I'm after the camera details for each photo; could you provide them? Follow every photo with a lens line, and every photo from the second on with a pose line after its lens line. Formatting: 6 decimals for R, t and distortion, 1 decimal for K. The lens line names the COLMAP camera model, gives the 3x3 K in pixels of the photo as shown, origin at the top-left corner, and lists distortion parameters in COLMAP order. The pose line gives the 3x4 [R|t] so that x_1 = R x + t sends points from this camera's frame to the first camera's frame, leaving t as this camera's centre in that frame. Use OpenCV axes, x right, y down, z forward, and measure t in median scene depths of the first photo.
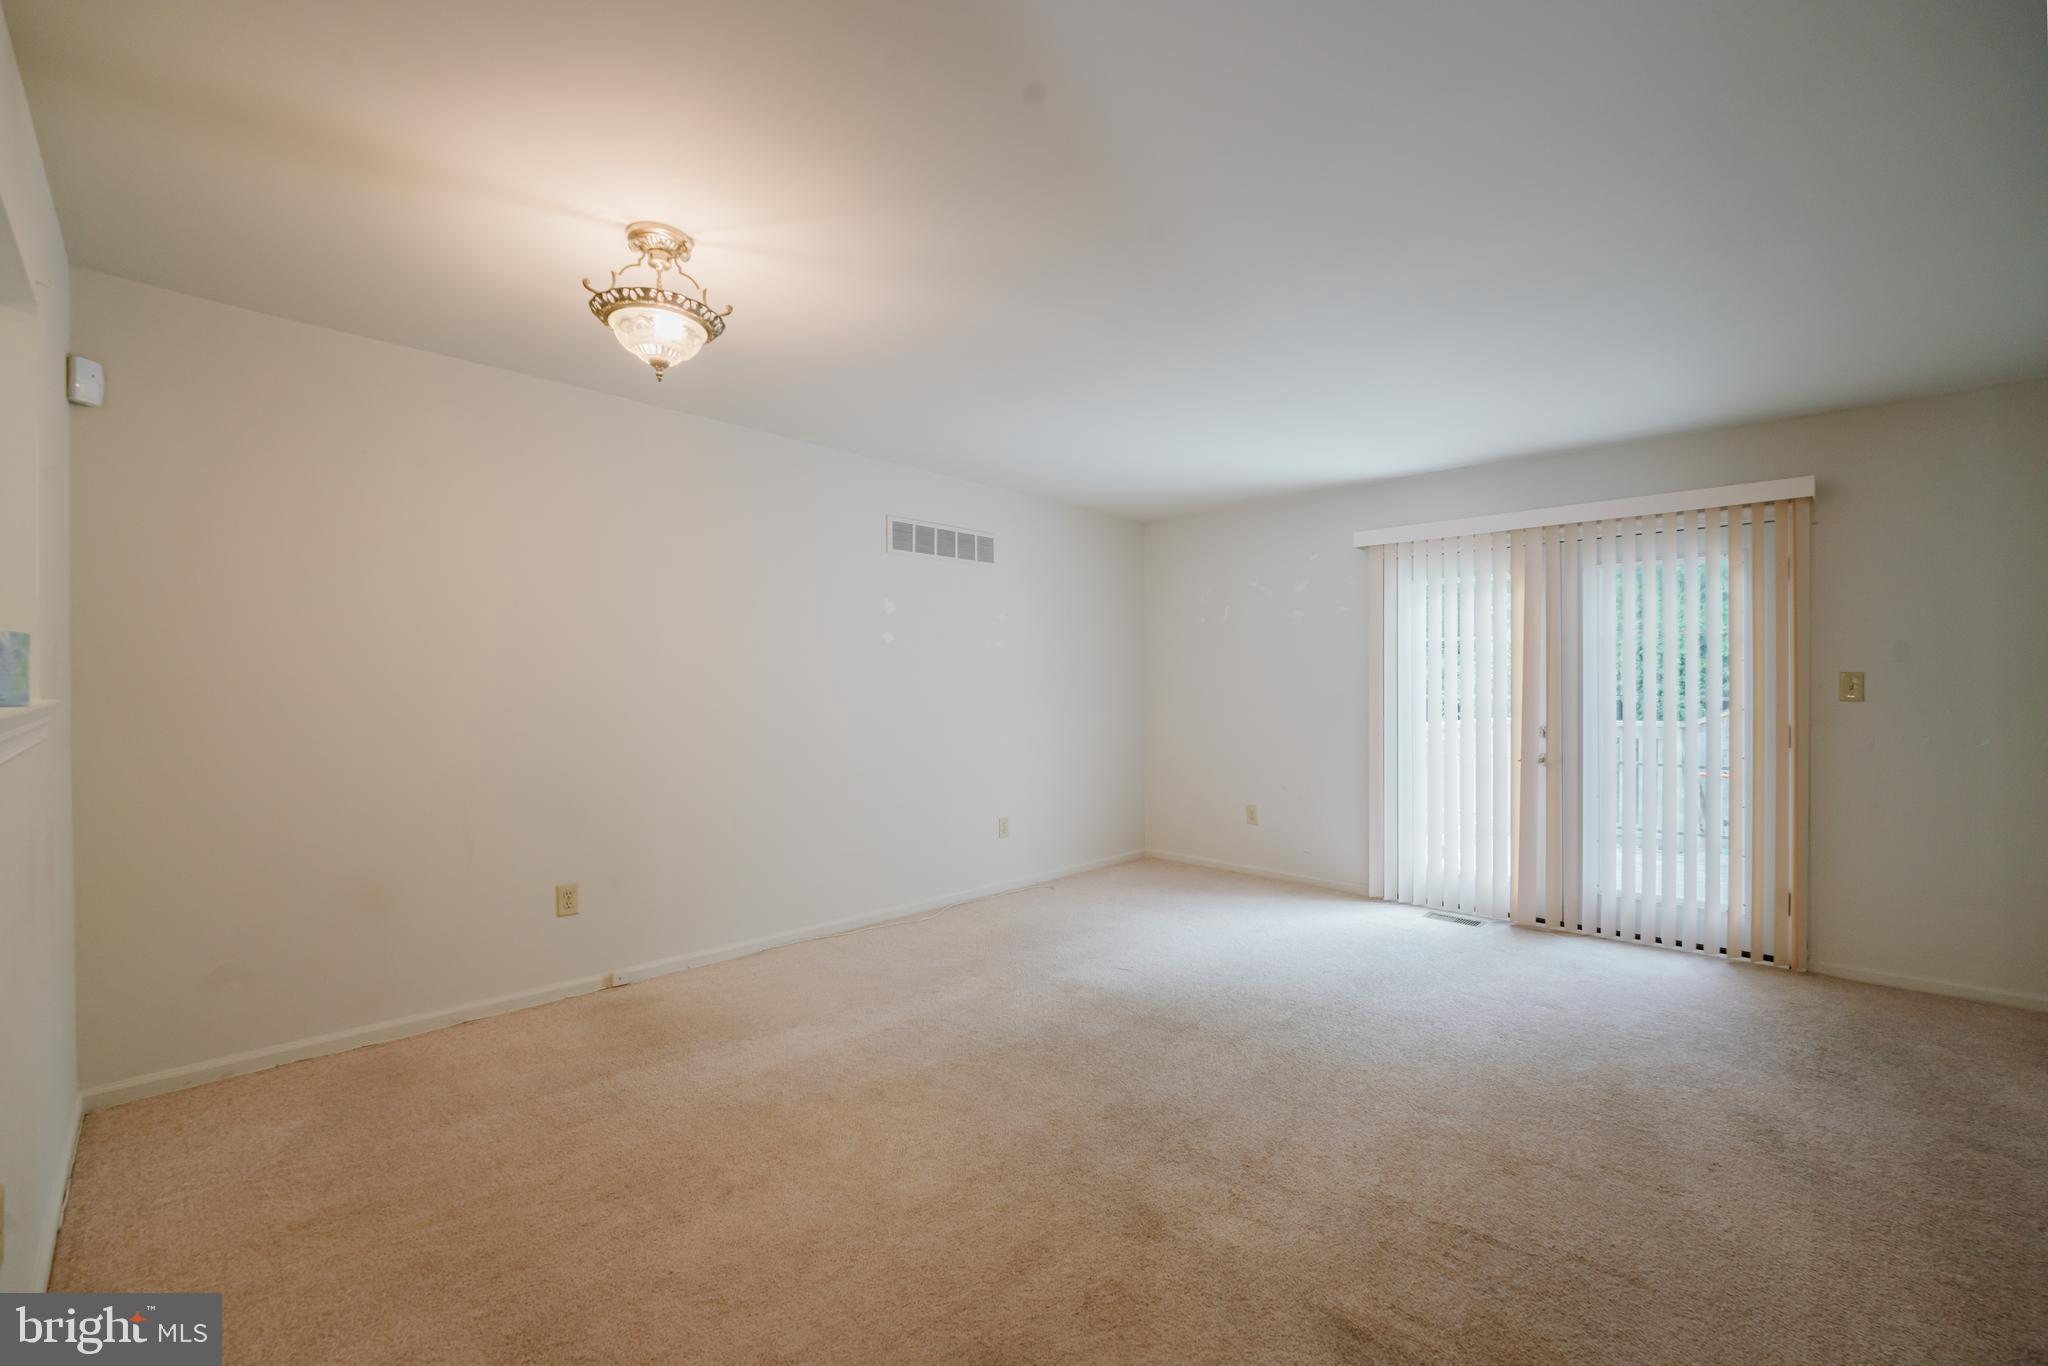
lens RADIAL K [[843.3, 0, 1014.5], [0, 843.3, 680.2], [0, 0, 1]] dist [-0.010676, -0.001636]
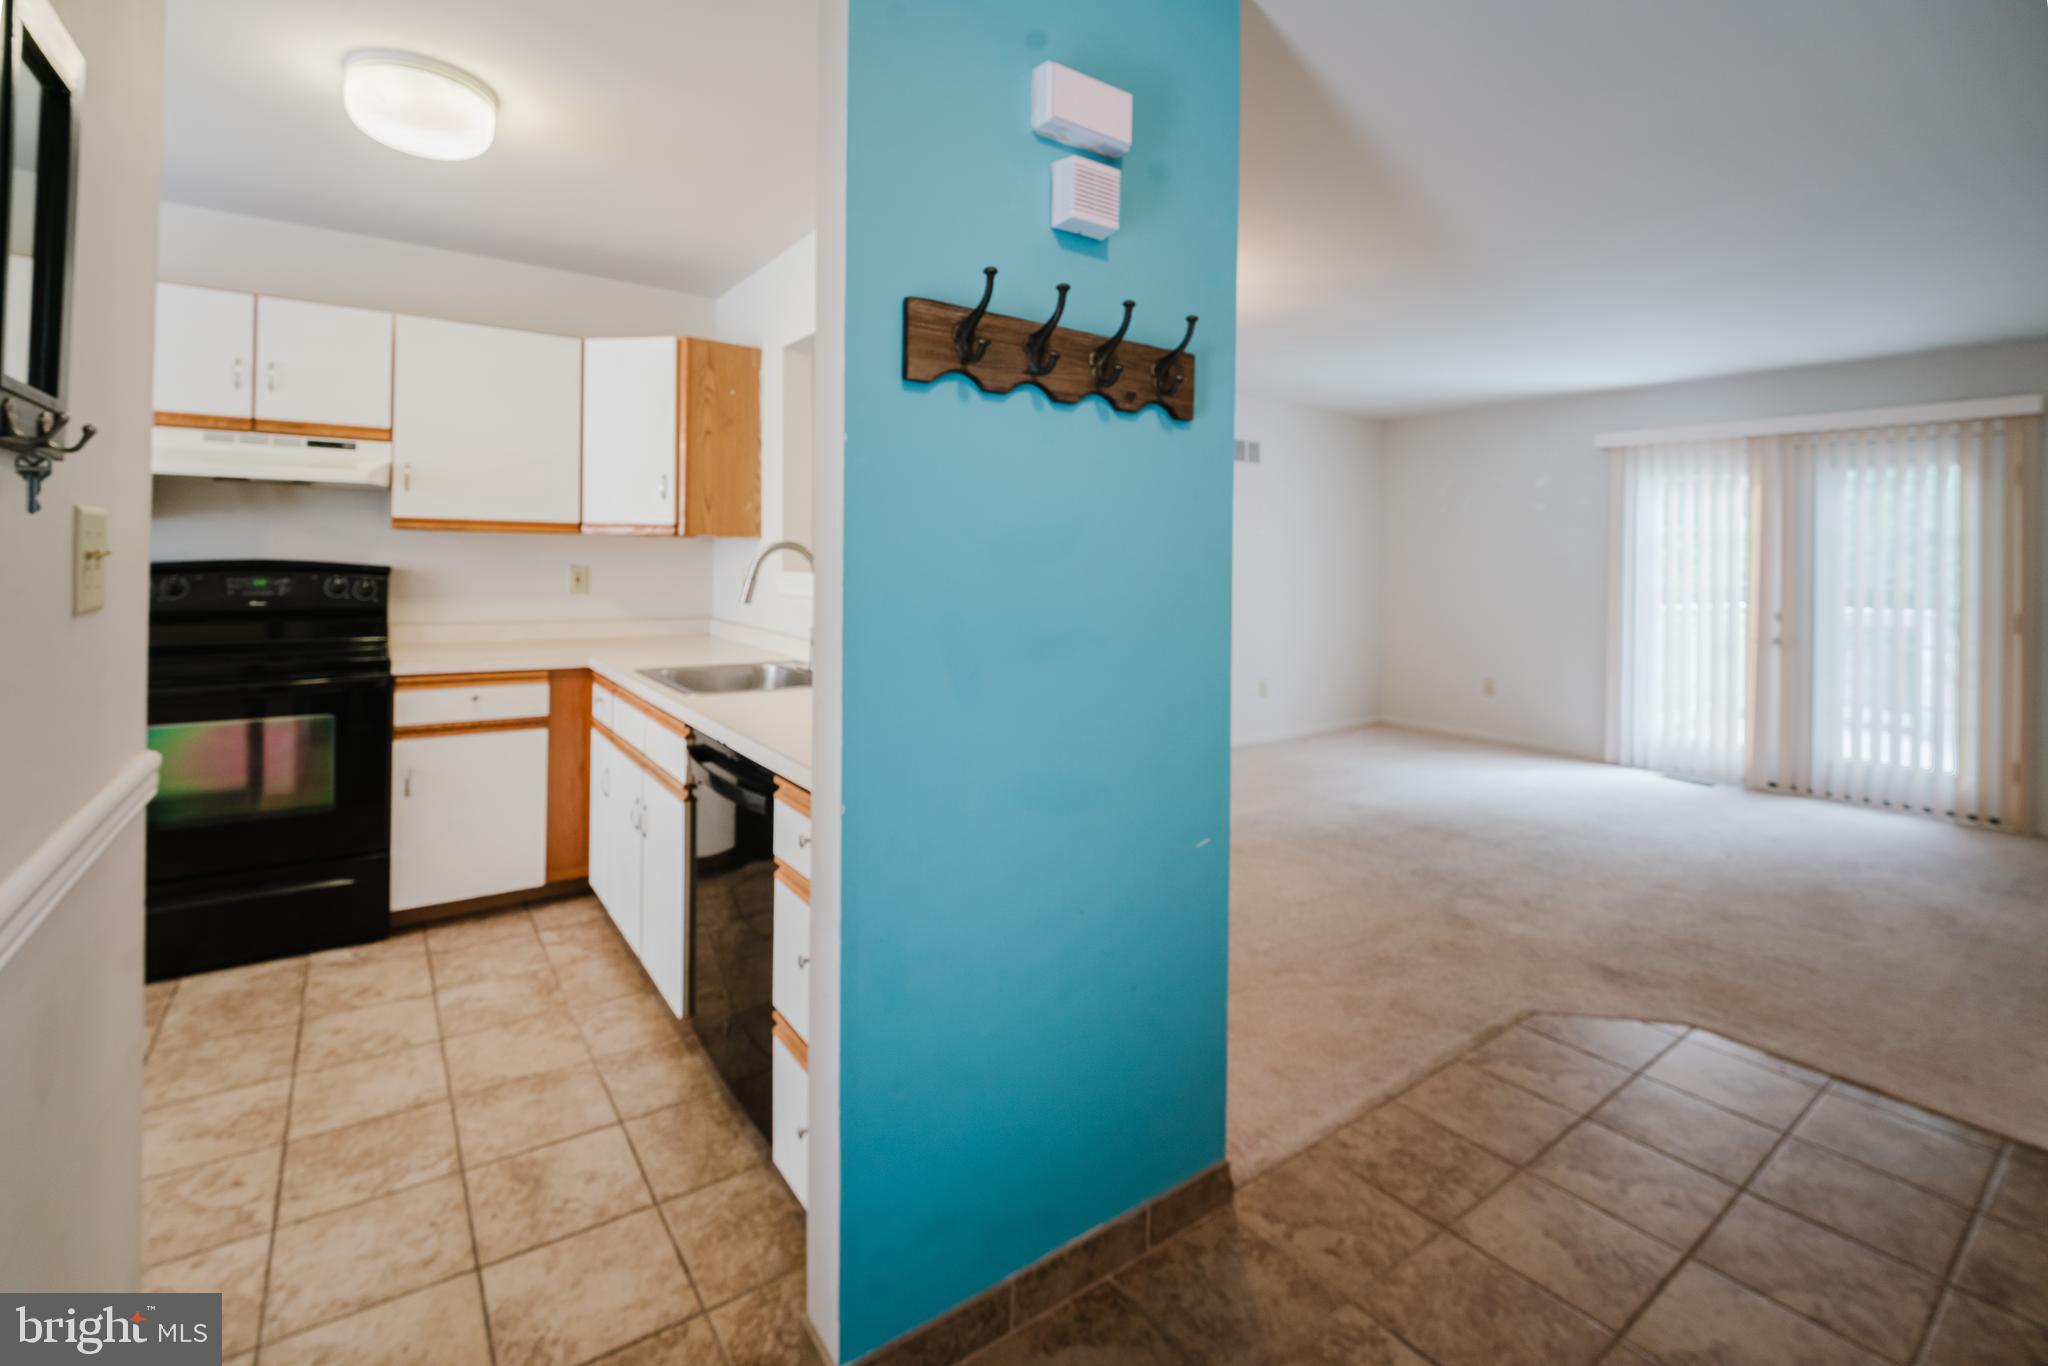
lens RADIAL K [[843.3, 0, 1058.0], [0, 843.3, 559.6], [0, 0, 1]] dist [-0.010676, -0.001636]
pose [[0.985853, 0.014387, -0.166995, -0.145884], [-0.014462, 0.999895, 0.000767, -0.001241], [0.166989, 0.001659, 0.985957, -0.287005]]
